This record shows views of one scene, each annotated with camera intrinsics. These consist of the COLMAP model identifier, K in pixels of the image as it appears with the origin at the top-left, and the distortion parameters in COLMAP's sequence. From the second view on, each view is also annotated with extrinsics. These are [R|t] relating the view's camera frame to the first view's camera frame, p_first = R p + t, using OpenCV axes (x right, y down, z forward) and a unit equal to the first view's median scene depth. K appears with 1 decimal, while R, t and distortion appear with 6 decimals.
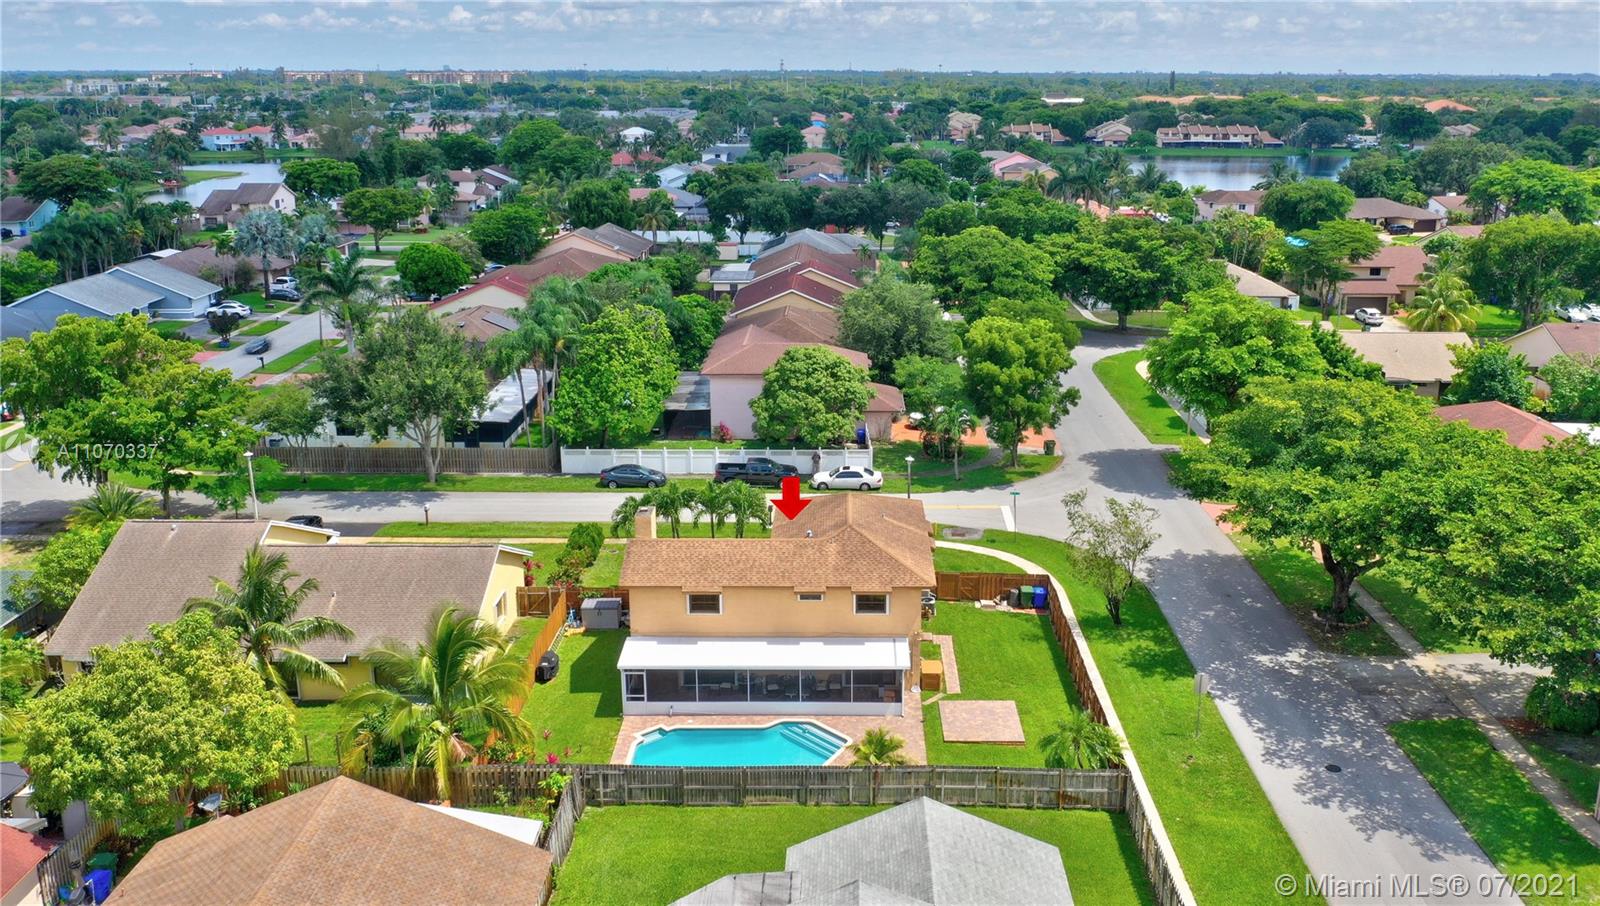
lens RADIAL K [[1372.3, 0, 810.2], [0, 1372.3, 447.6], [0, 0, 1]] dist [-0.037059, 0.000229]
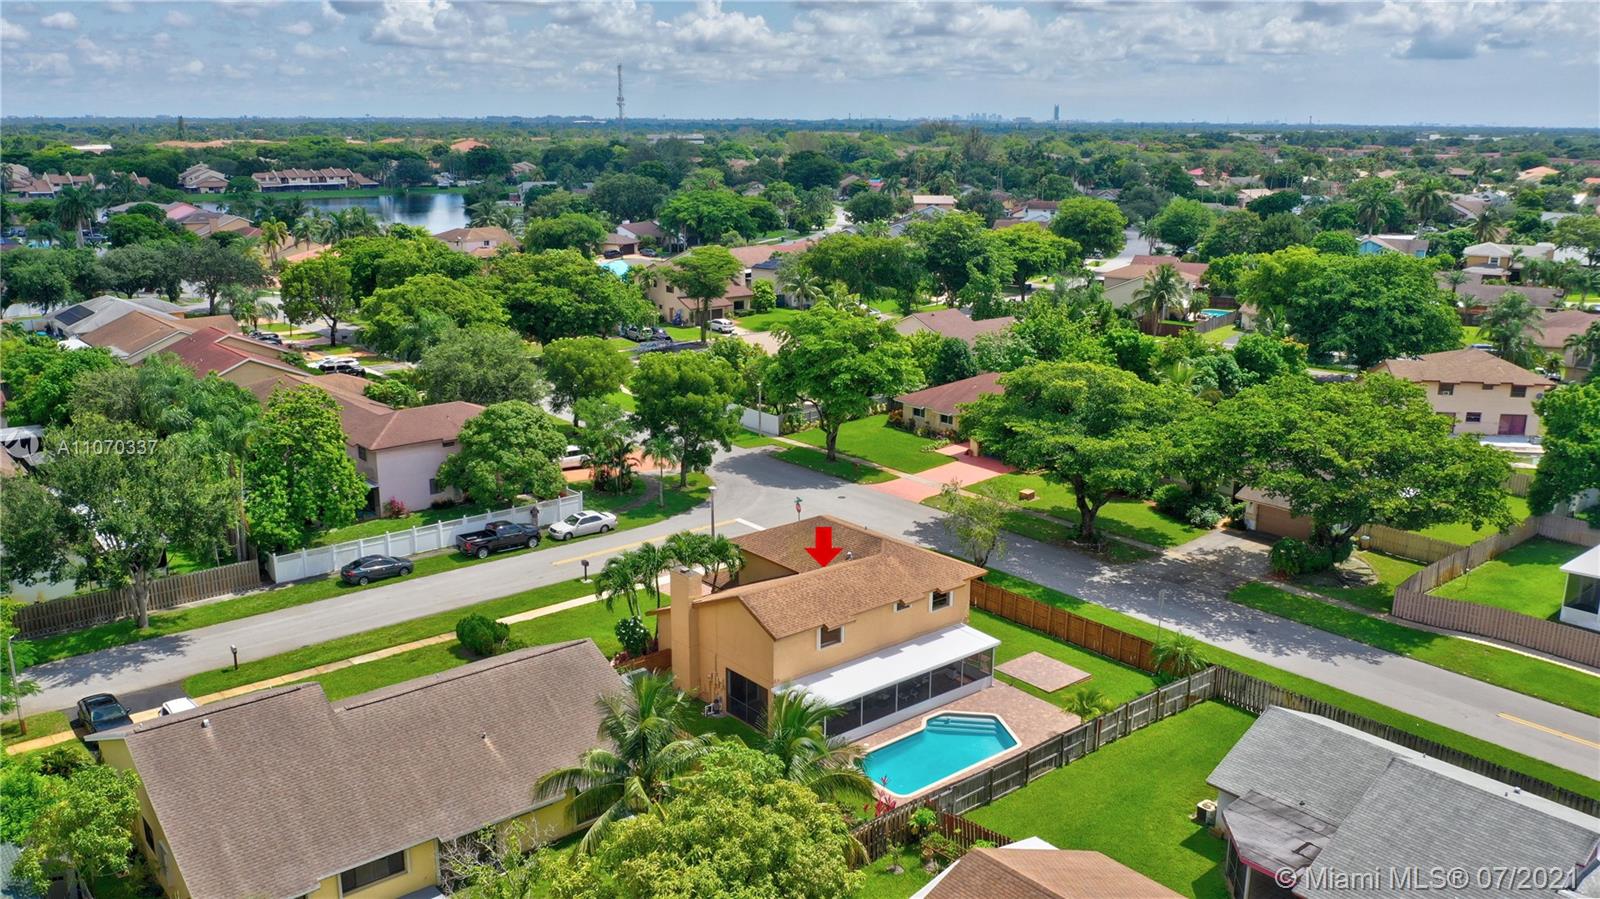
lens RADIAL K [[1291.2, 0, 776.0], [0, 1291.2, 485.3], [0, 0, 1]] dist [-0.017854, 0.001484]
pose [[0.758221, -0.173283, 0.628549, -0.446446], [0.166439, 0.983537, 0.070372, -0.048061], [-0.630396, 0.051257, 0.774580, 0.161206]]
